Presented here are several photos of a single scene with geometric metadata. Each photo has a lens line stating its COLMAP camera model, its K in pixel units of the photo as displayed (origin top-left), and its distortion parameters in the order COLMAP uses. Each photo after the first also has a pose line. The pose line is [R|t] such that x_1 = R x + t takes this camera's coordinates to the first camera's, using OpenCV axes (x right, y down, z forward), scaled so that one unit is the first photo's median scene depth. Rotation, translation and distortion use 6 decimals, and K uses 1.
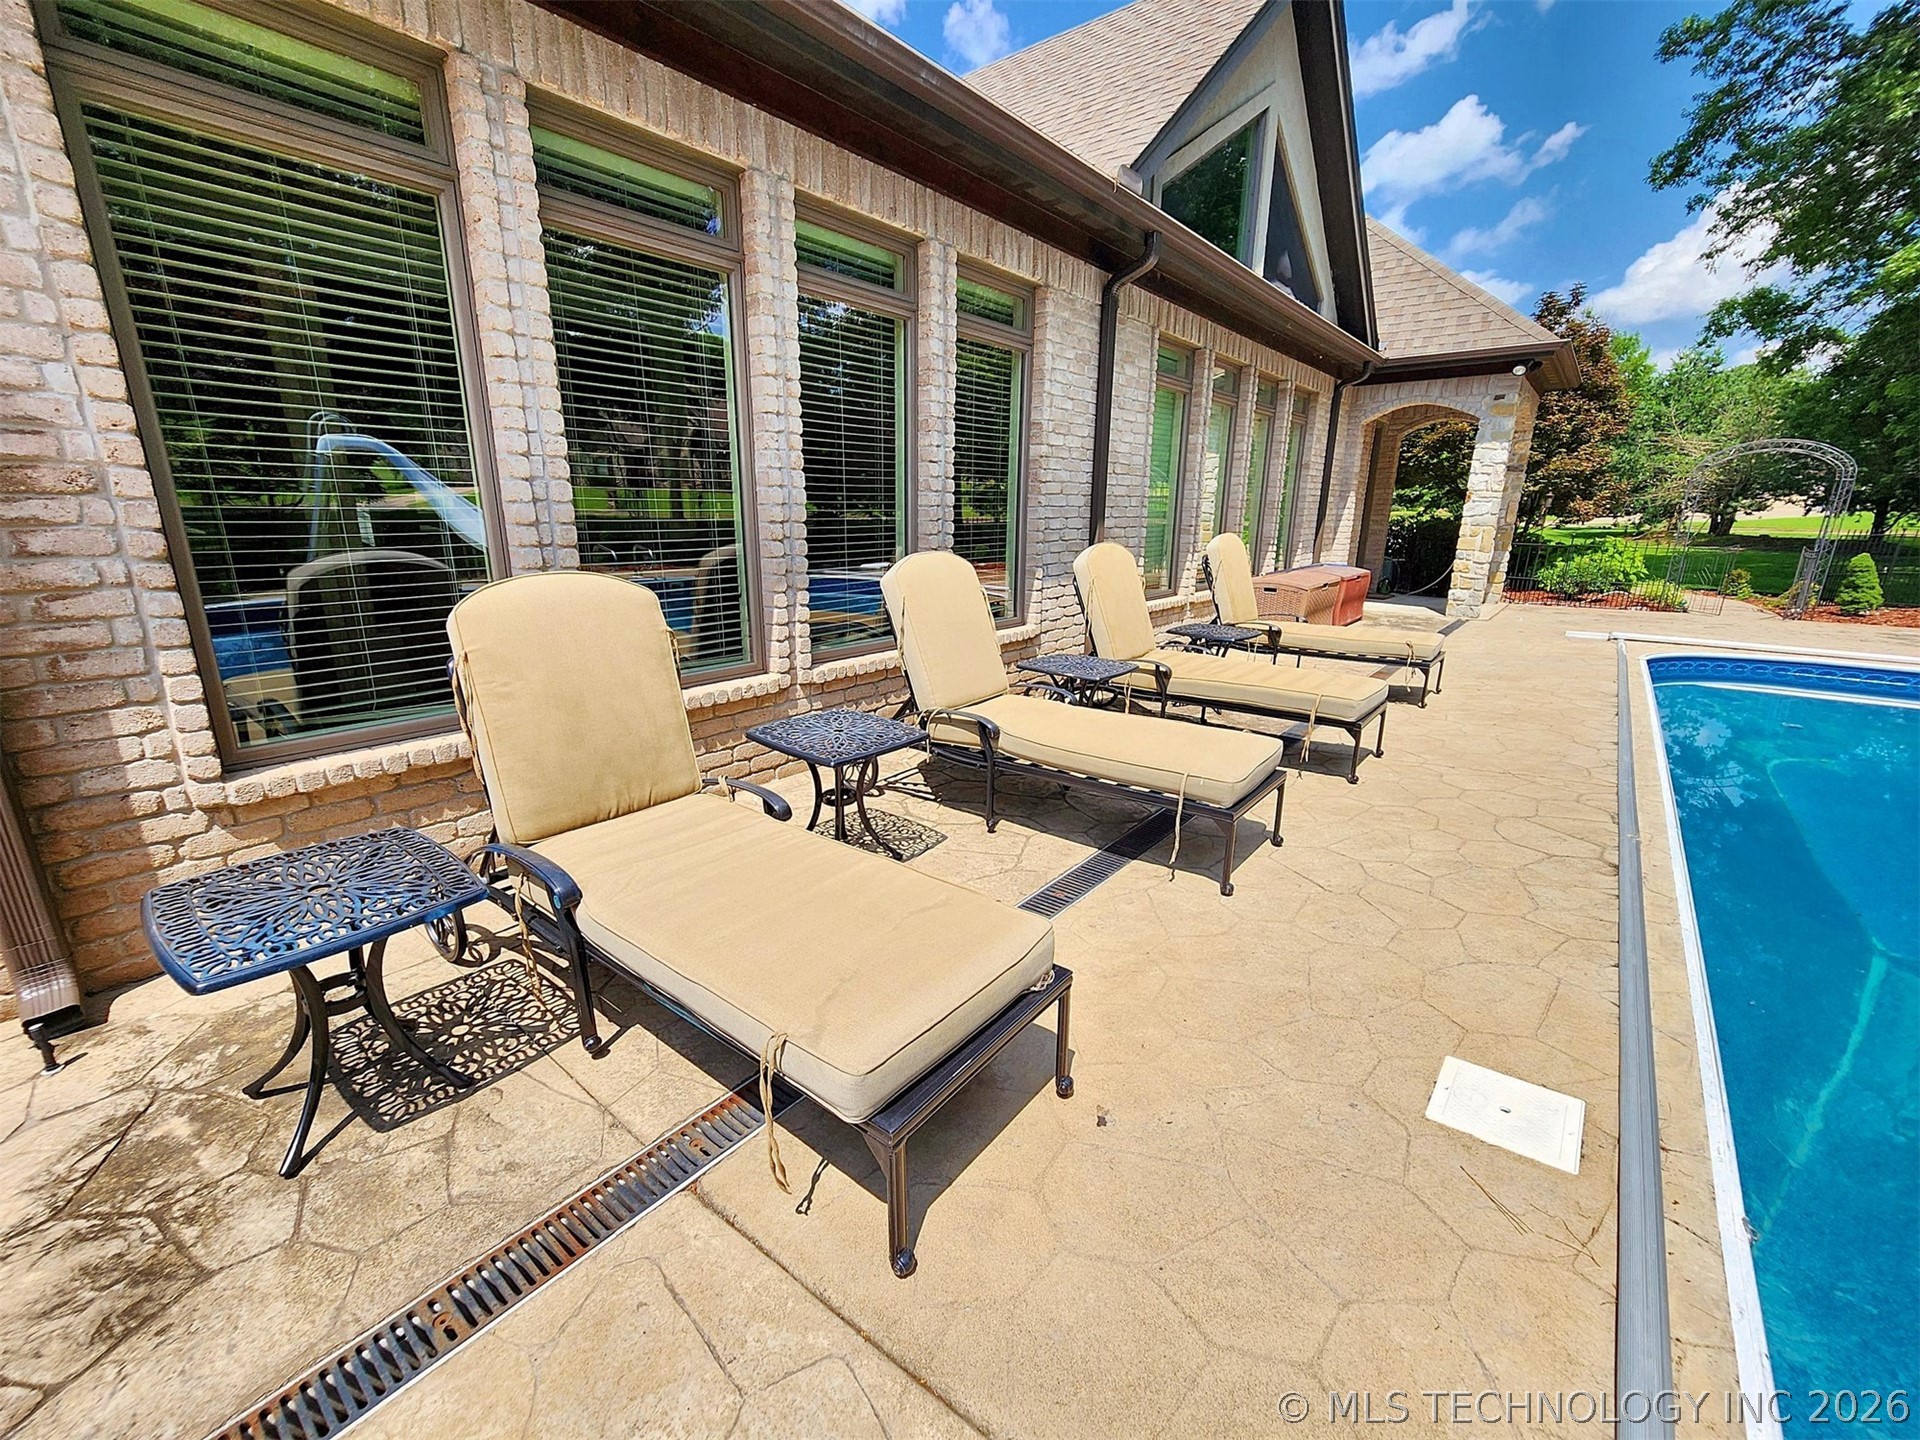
lens RADIAL K [[789.9, 0, 951.7], [0, 789.9, 725.6], [0, 0, 1]] dist [0.001012, -0.000326]
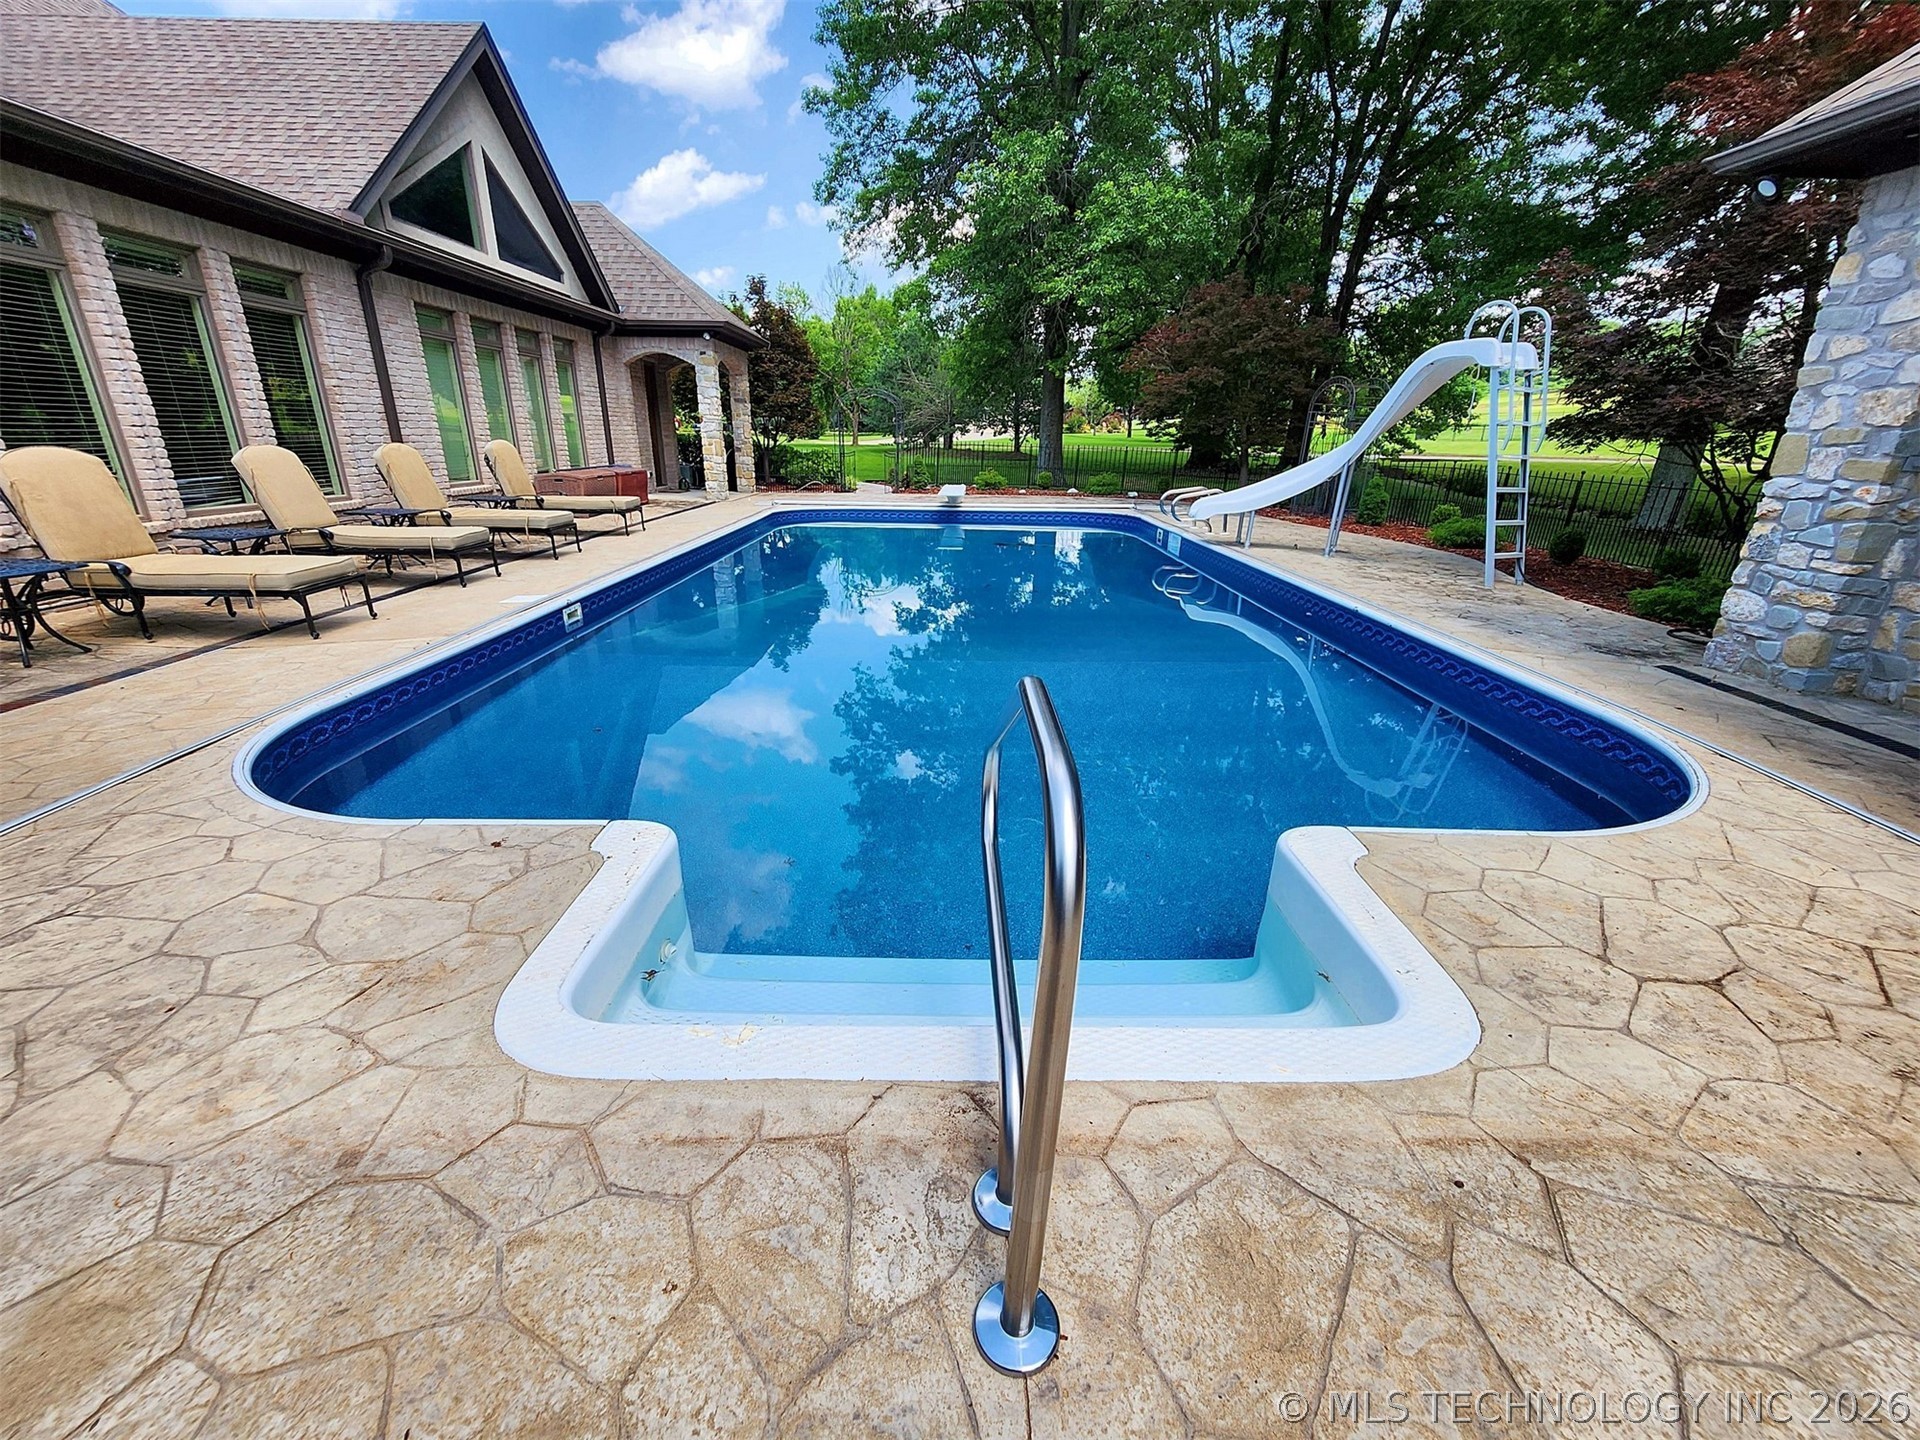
lens RADIAL K [[789.9, 0, 951.7], [0, 789.9, 725.6], [0, 0, 1]] dist [0.001012, -0.000326]
pose [[0.776509, -0.214025, 0.592644, -0.007459], [0.158936, 0.976663, 0.144463, 0.290165], [-0.609732, -0.017984, 0.792403, -1.020823]]
